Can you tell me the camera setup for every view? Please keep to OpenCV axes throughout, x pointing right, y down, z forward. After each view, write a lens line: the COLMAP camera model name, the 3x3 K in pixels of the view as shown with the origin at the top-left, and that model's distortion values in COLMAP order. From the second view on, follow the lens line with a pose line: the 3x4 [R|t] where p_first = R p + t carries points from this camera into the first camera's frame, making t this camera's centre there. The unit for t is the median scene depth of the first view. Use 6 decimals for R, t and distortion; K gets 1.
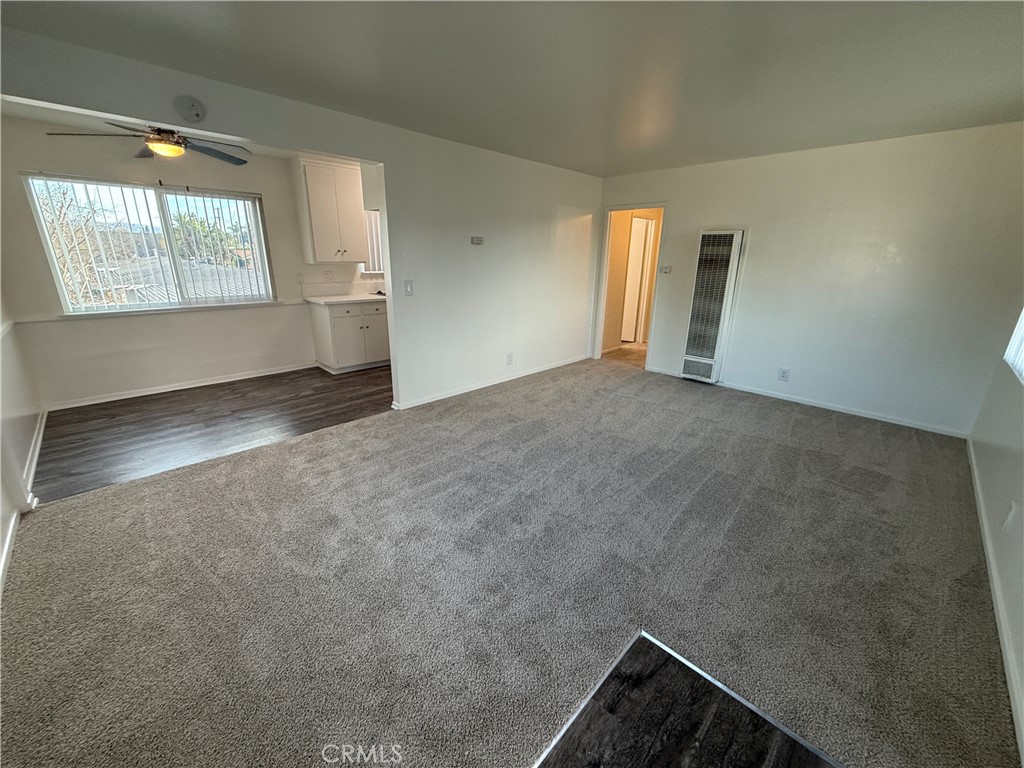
lens RADIAL K [[406.5, 0, 510.6], [0, 406.5, 383.2], [0, 0, 1]] dist [-0.001867, -0.000030]
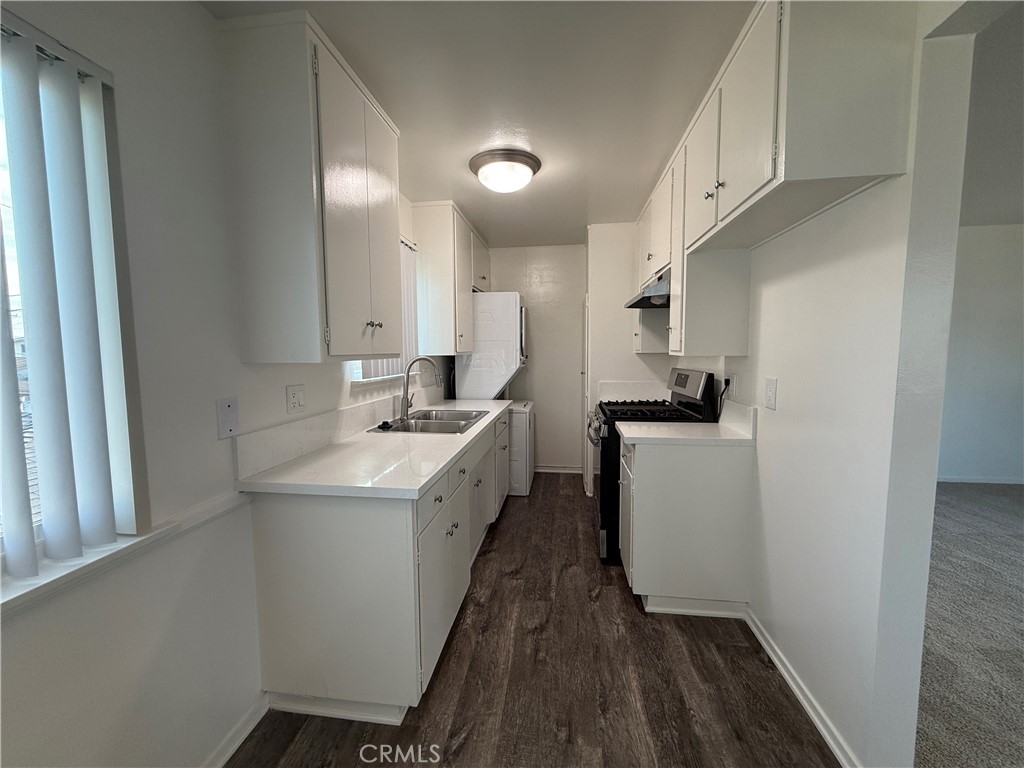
lens RADIAL K [[406.5, 0, 510.6], [0, 406.5, 383.2], [0, 0, 1]] dist [-0.001867, -0.000030]
pose [[0.796490, -0.074113, 0.600093, -0.543356], [0.204897, 0.966823, -0.152549, -0.204439], [-0.568877, 0.244461, 0.785250, 0.686593]]
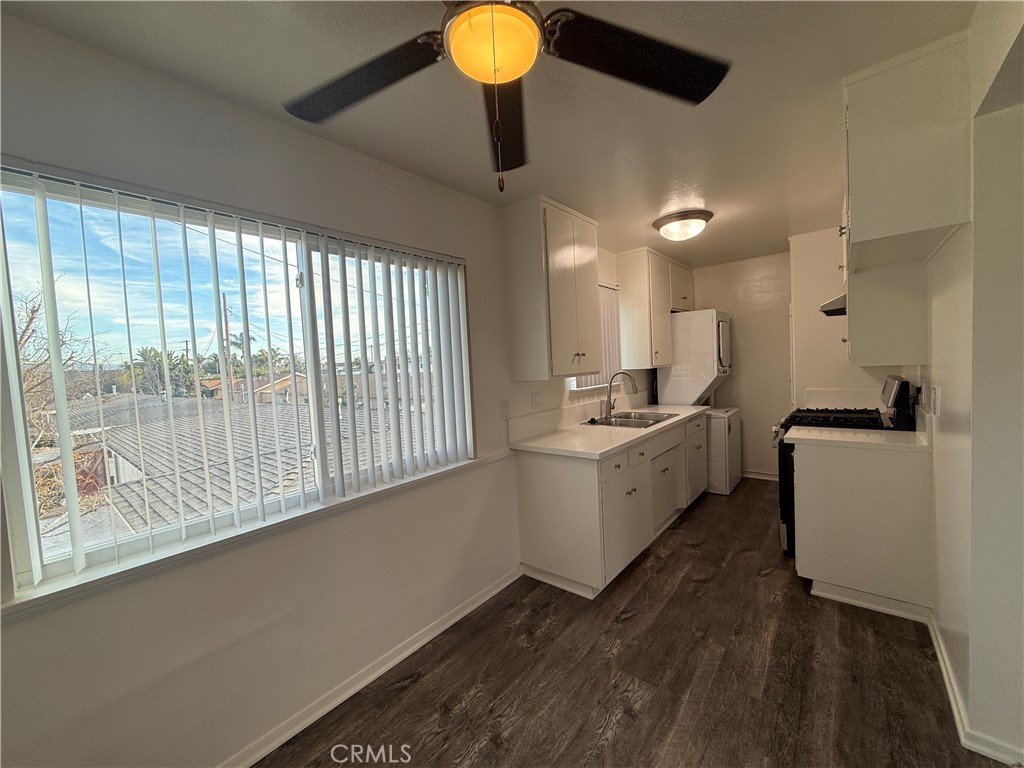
lens RADIAL K [[406.5, 0, 510.6], [0, 406.5, 383.2], [0, 0, 1]] dist [-0.001867, -0.000030]
pose [[0.993475, -0.073192, 0.087463, -0.569733], [0.093377, 0.962332, -0.255339, -0.158660], [-0.065480, 0.261840, 0.962887, 0.492762]]
